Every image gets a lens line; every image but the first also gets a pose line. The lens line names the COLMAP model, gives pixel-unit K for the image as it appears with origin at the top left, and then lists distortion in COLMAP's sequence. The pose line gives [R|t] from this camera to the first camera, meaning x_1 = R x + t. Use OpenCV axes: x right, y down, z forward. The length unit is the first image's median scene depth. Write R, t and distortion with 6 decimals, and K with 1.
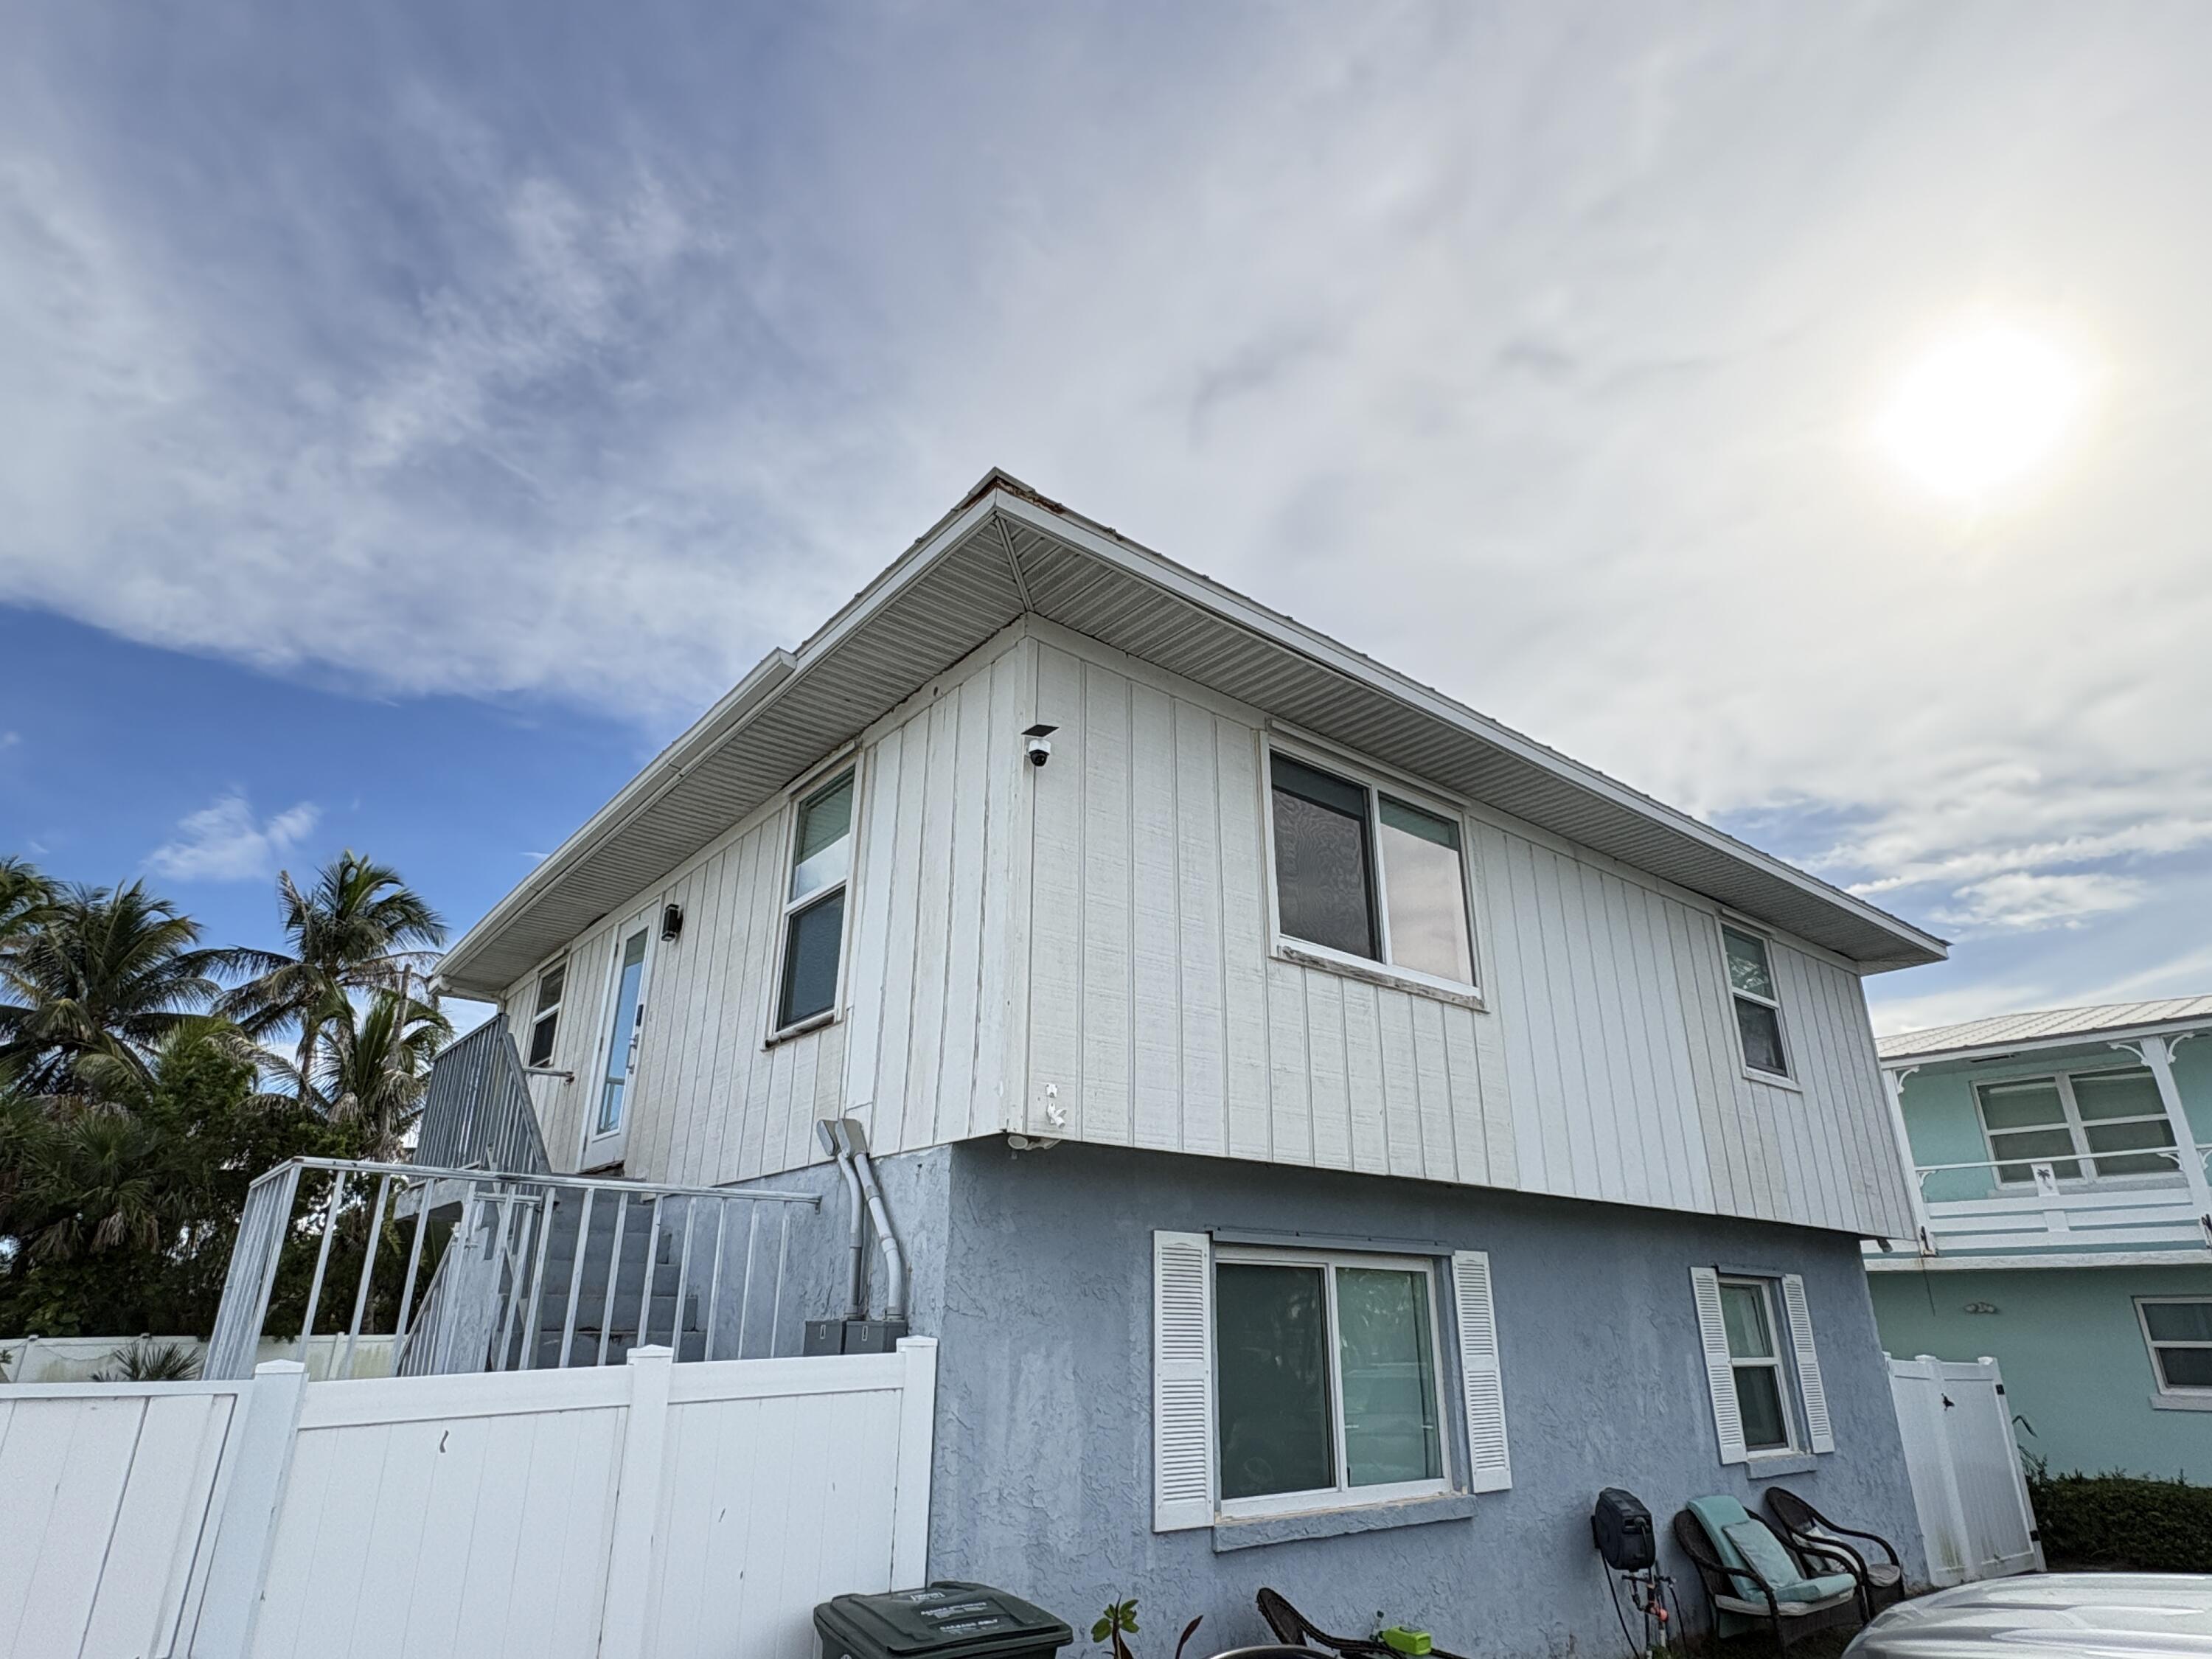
lens RADIAL K [[1257.7, 0, 1106.0], [0, 1257.7, 829.5], [0, 0, 1]] dist [-0.009922, 0.001719]
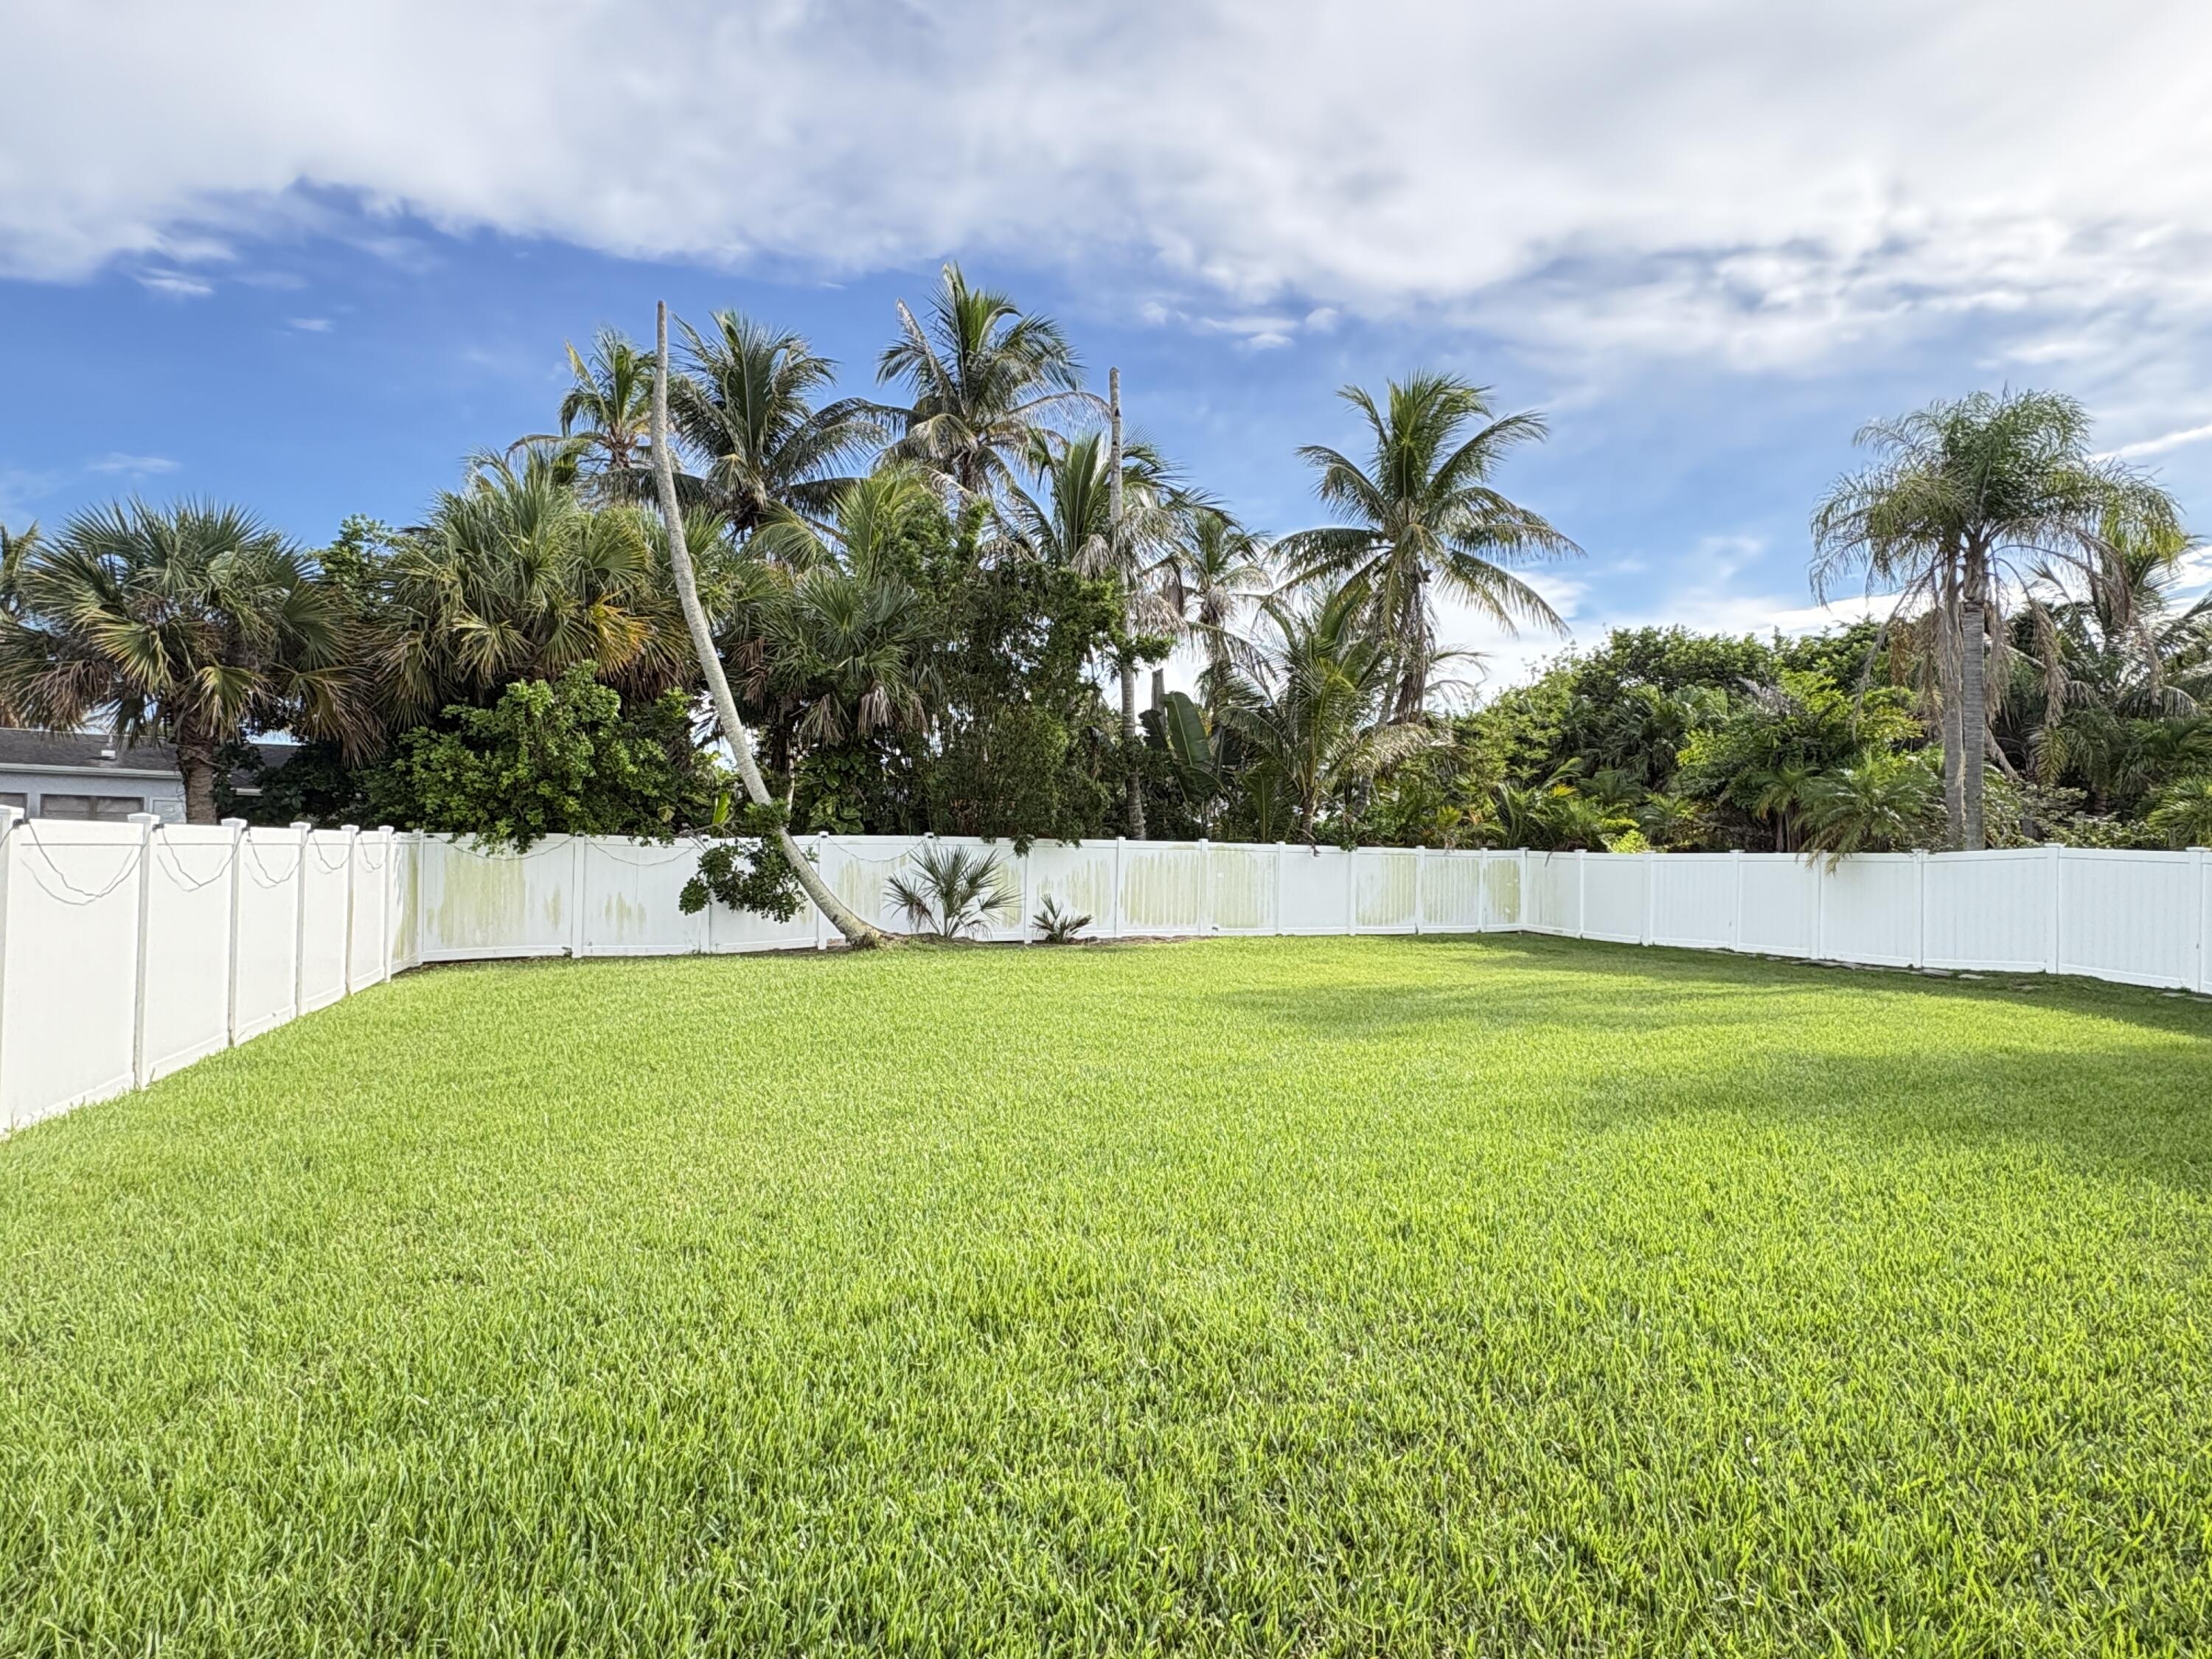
lens RADIAL K [[1225.6, 0, 1106.0], [0, 1225.6, 829.5], [0, 0, 1]] dist [-0.001992, -0.000196]
pose [[0.943241, 0.017397, -0.331654, -1.380576], [0.101024, 0.936274, 0.336430, 0.504254], [0.316371, -0.350839, 0.881374, 1.165593]]
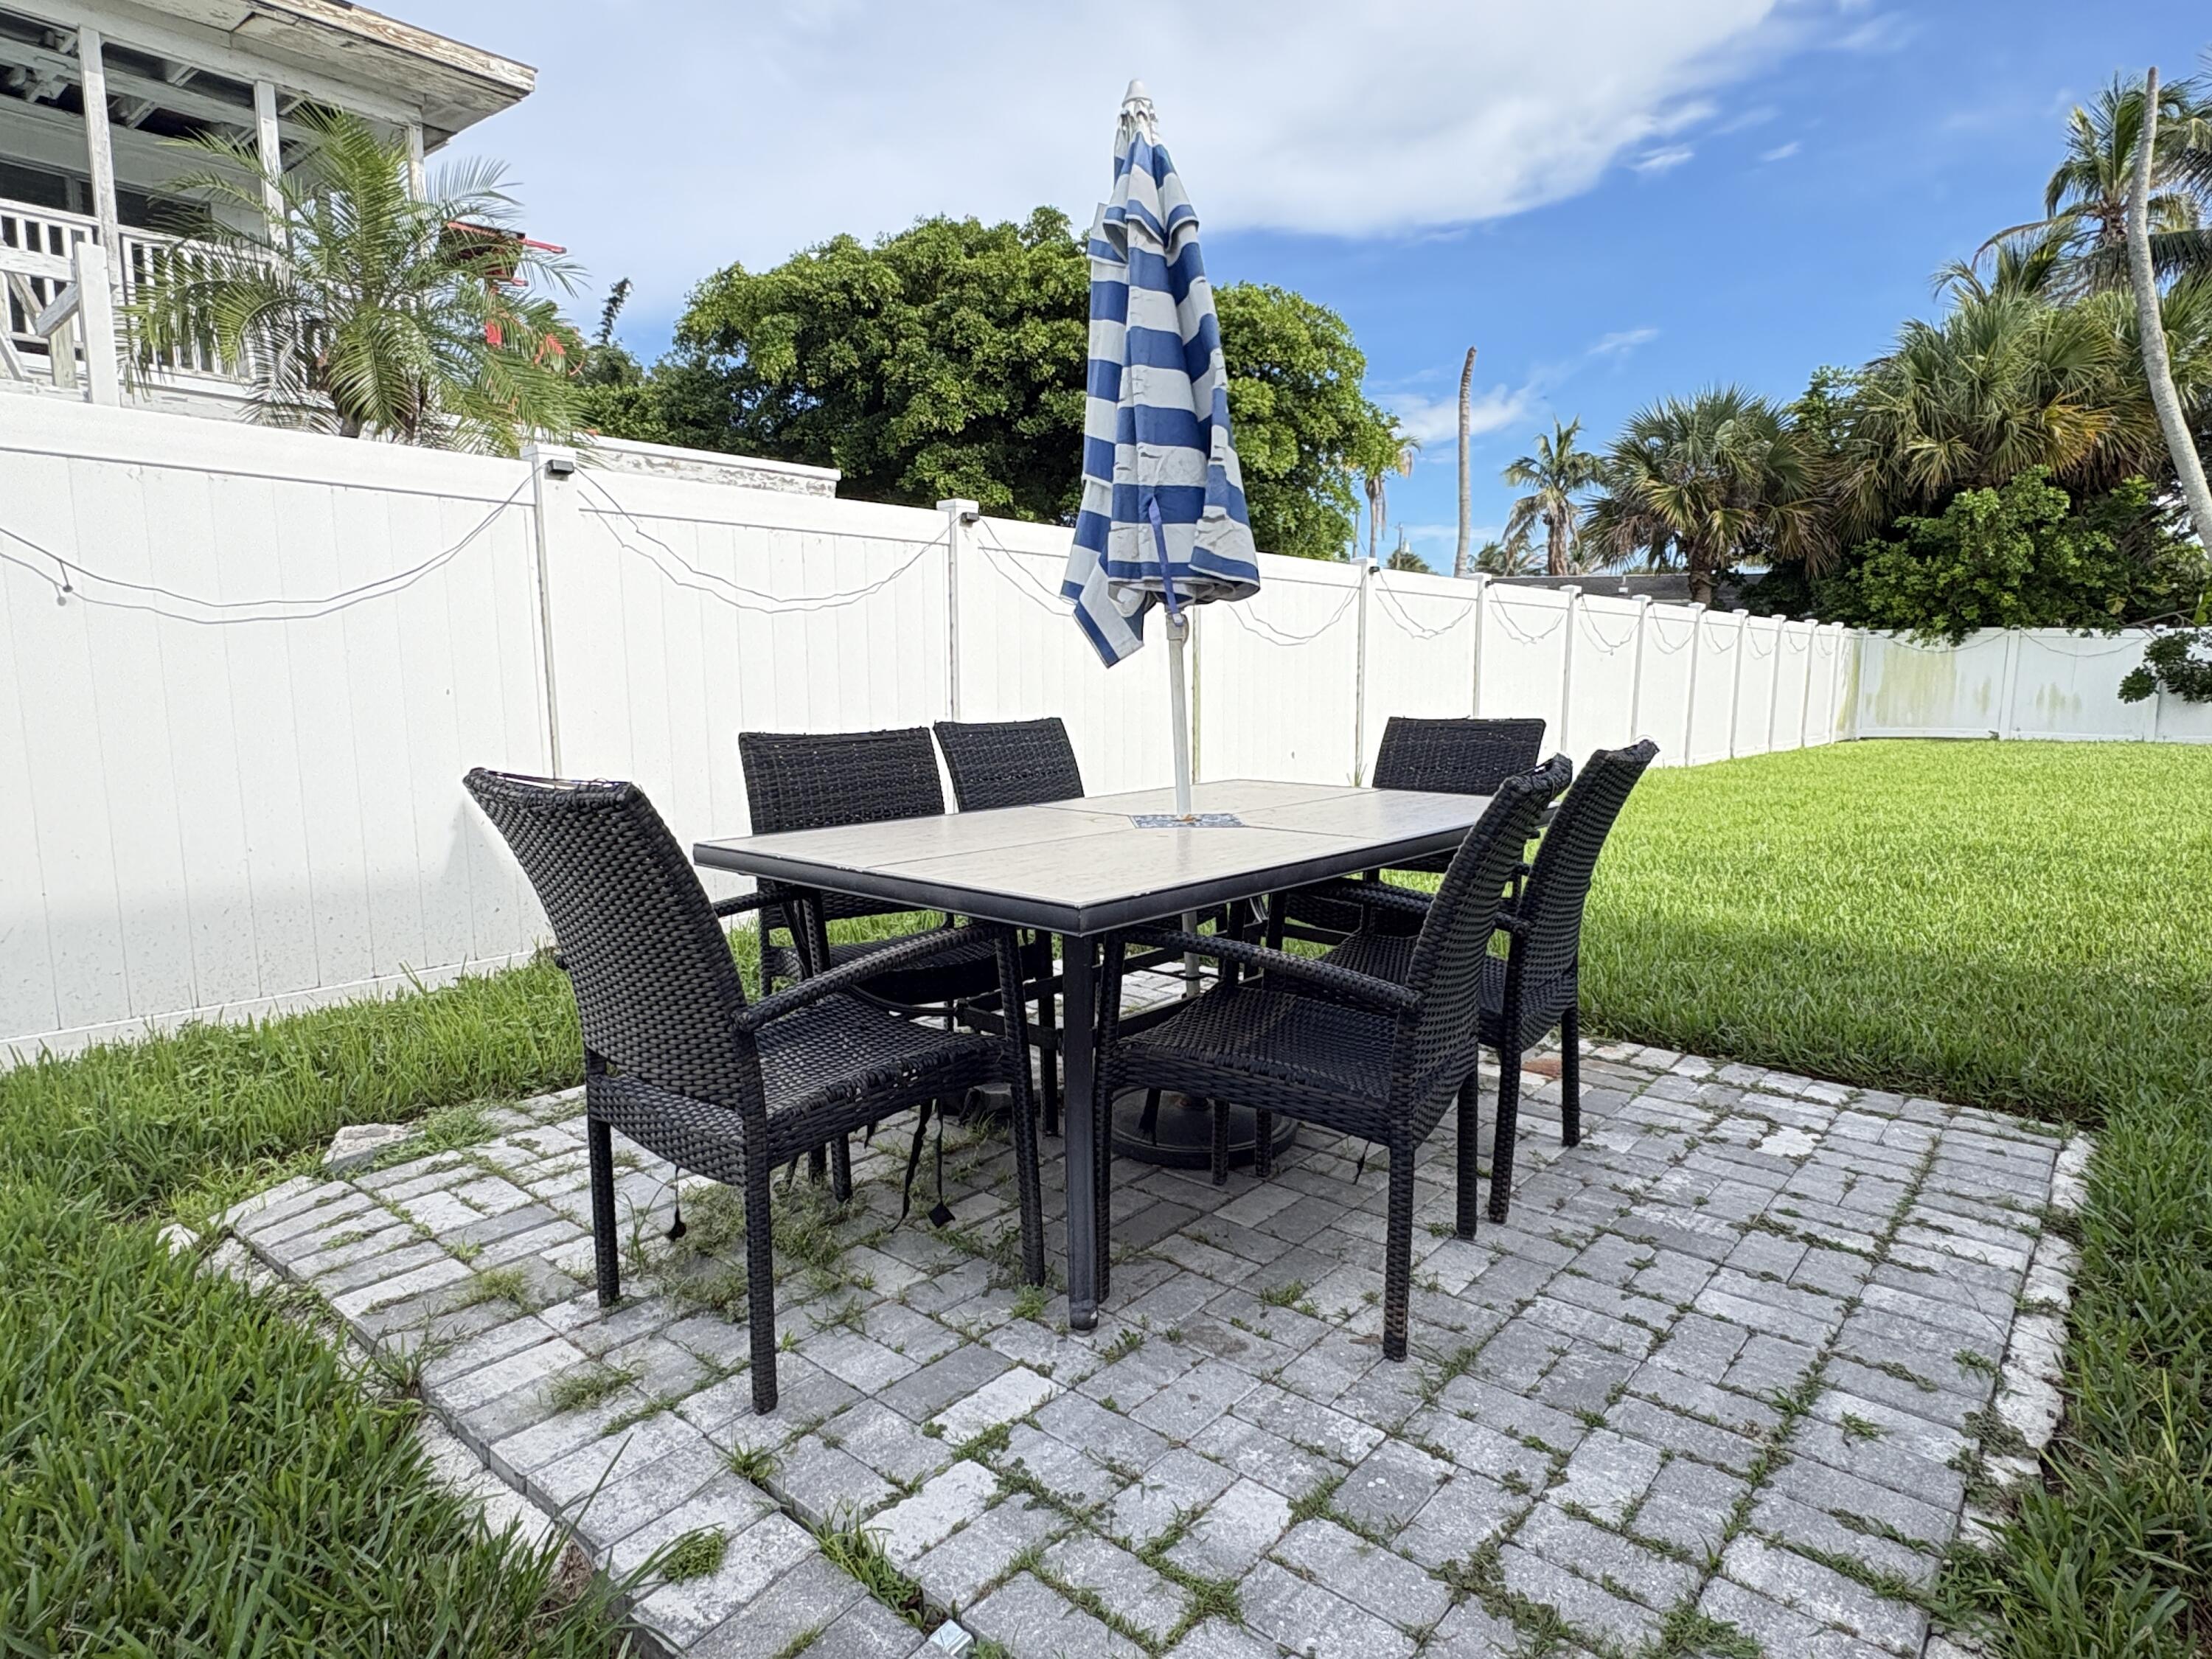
lens RADIAL K [[1225.6, 0, 1106.0], [0, 1225.6, 829.5], [0, 0, 1]] dist [-0.001992, -0.000196]
pose [[0.172793, 0.138886, -0.975117, -0.882365], [0.357230, 0.913764, 0.193449, 0.413215], [0.917894, -0.381768, 0.108278, 0.728788]]
